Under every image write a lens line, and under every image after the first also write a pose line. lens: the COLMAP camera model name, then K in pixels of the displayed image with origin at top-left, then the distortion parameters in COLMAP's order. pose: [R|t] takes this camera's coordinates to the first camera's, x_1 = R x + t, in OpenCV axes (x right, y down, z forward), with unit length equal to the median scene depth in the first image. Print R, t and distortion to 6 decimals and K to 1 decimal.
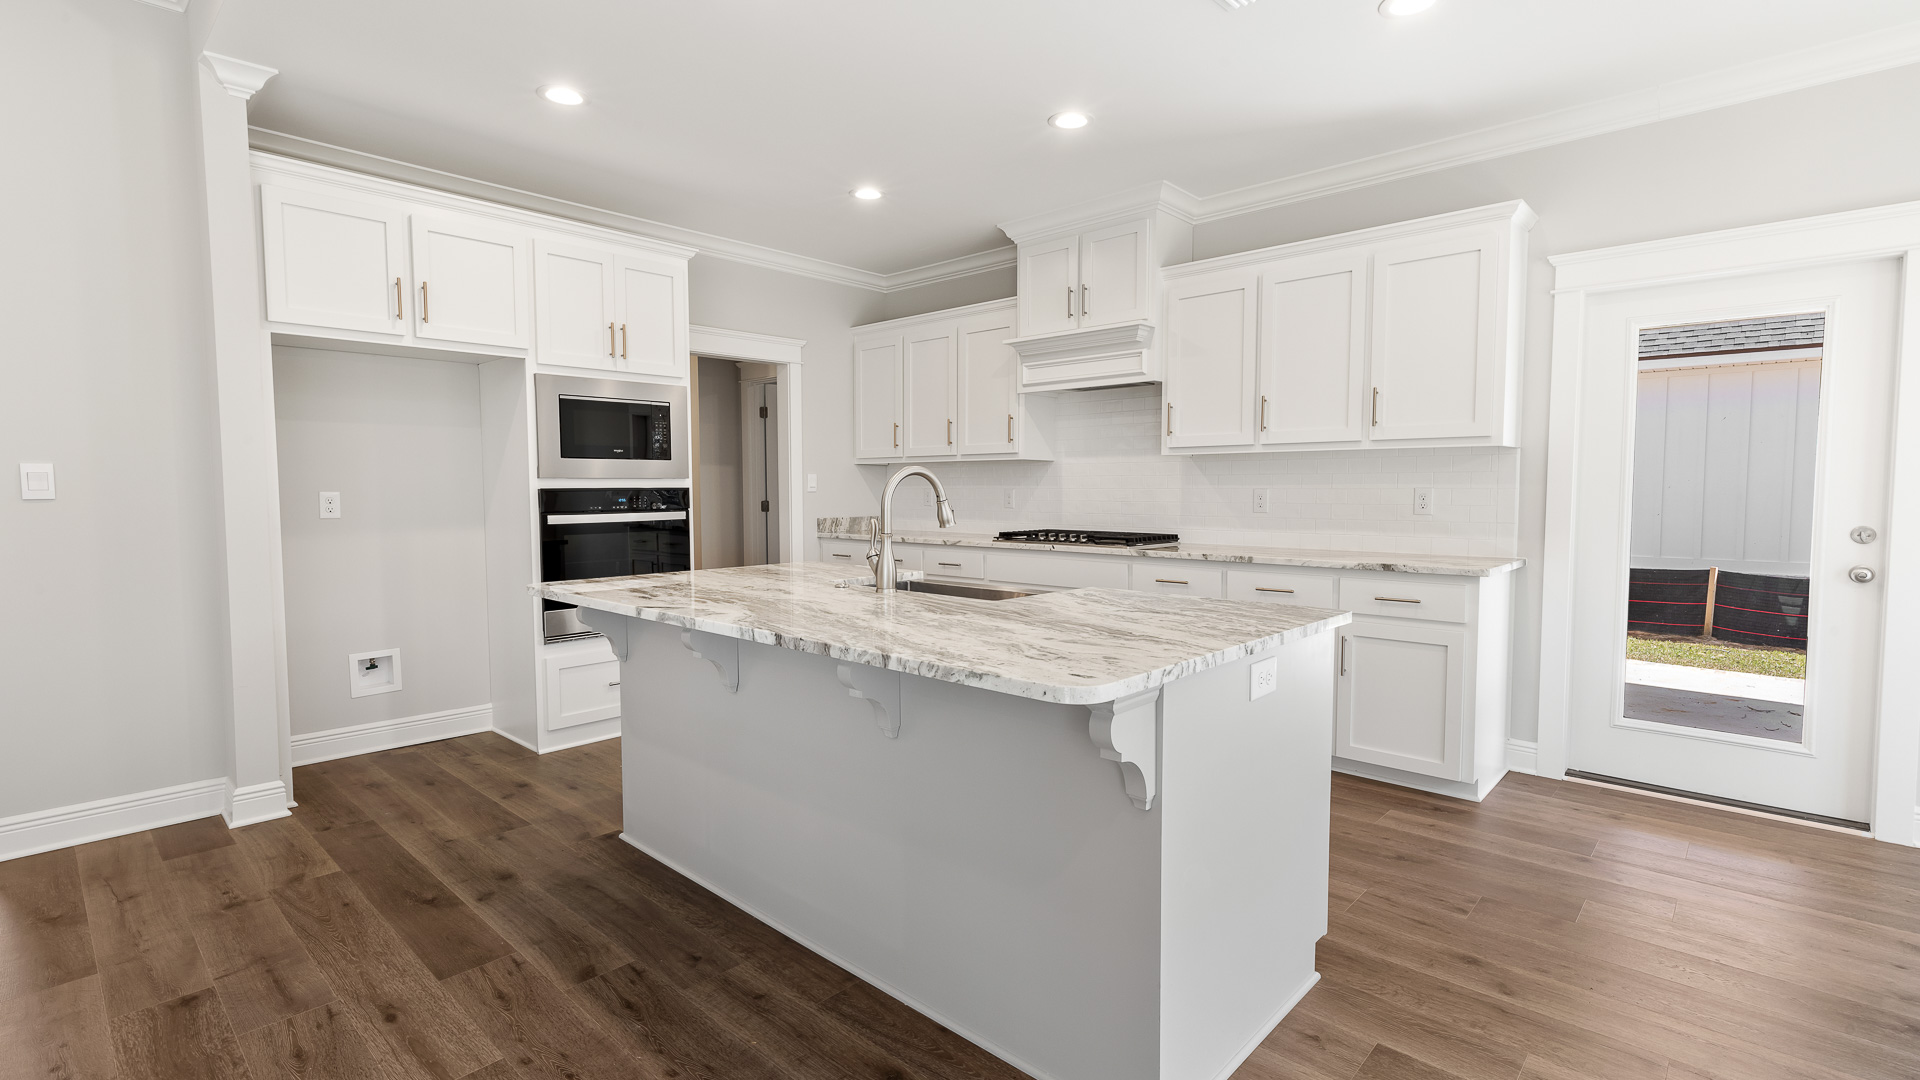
lens RADIAL K [[878.3, 0, 960.0], [0, 878.3, 540.0], [0, 0, 1]] dist [0.003624, 0.000782]
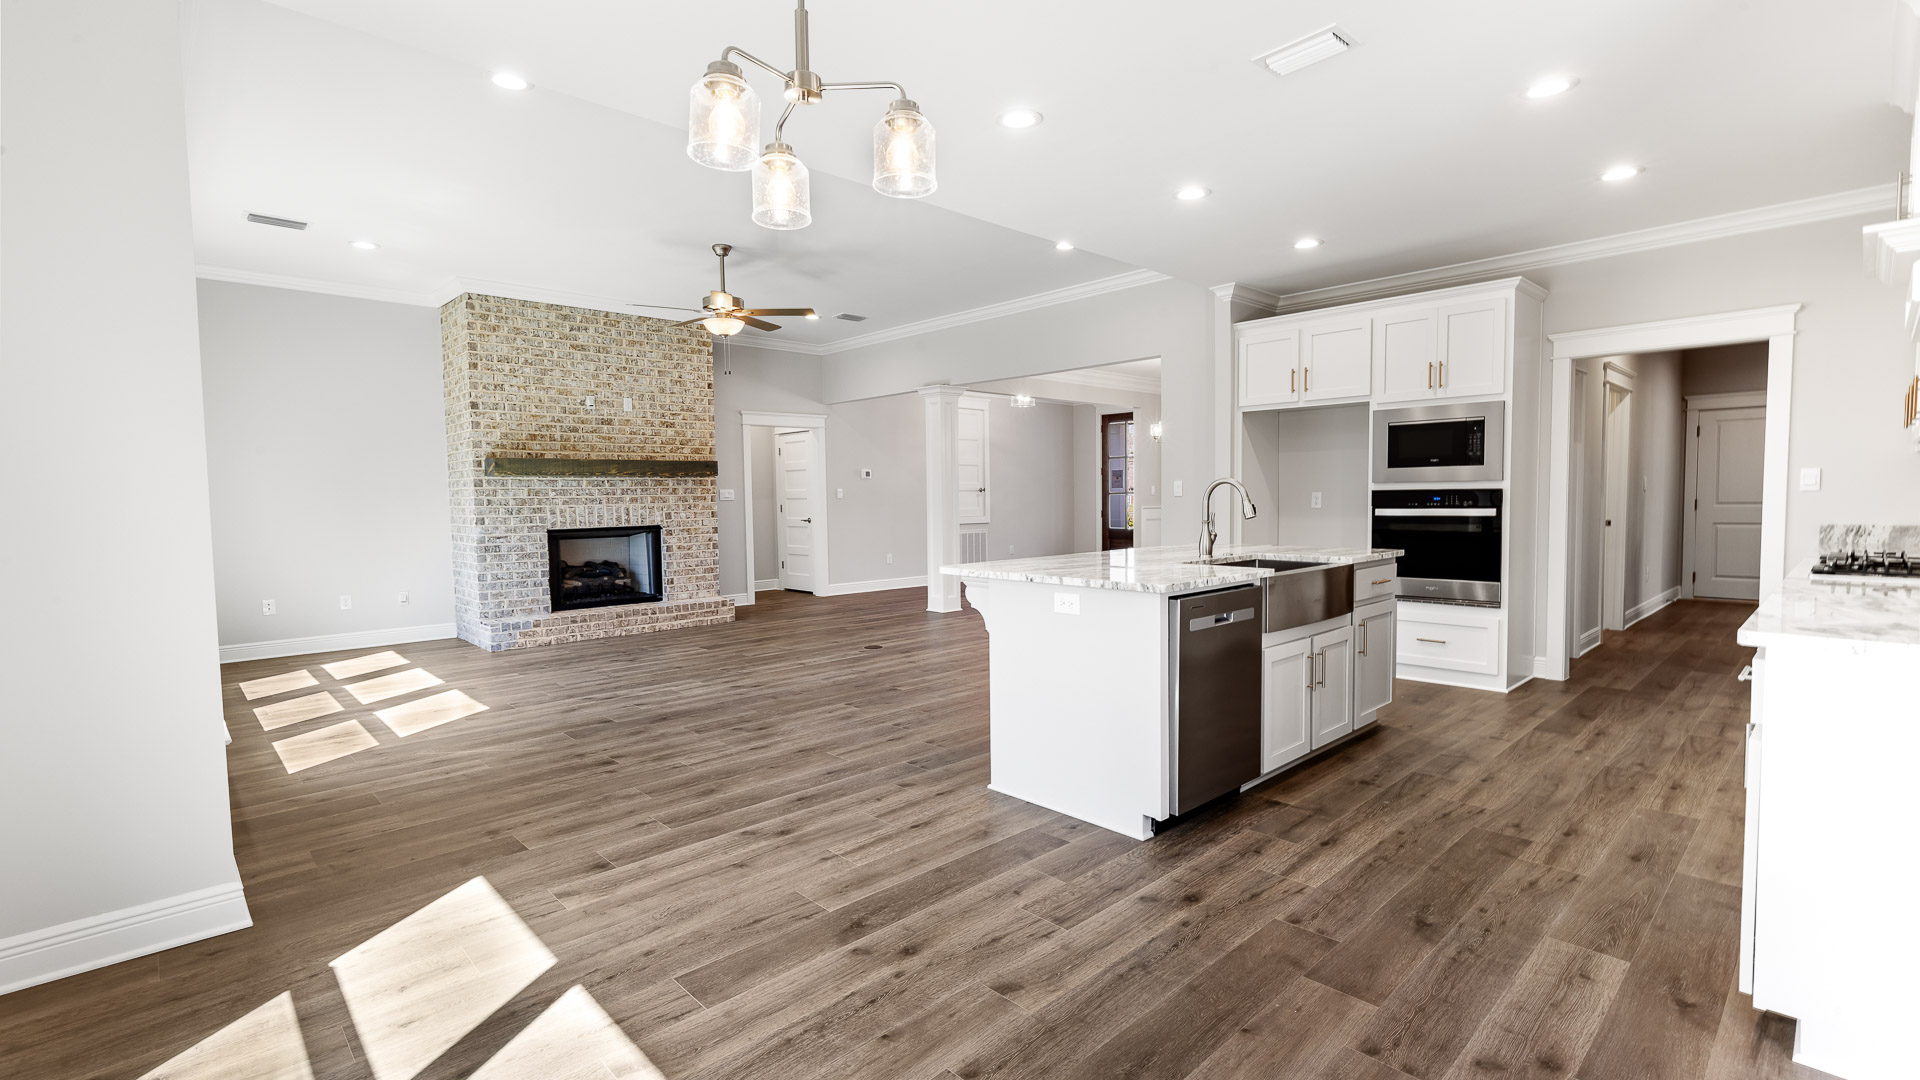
lens RADIAL K [[866.3, 0, 975.5], [0, 866.3, 537.8], [0, 0, 1]] dist [0.009593, -0.000177]
pose [[-0.056594, 0.053956, -0.996938, 1.090430], [-0.048981, 0.997186, 0.056750, -0.032649], [0.997195, 0.052043, -0.053792, 0.477133]]
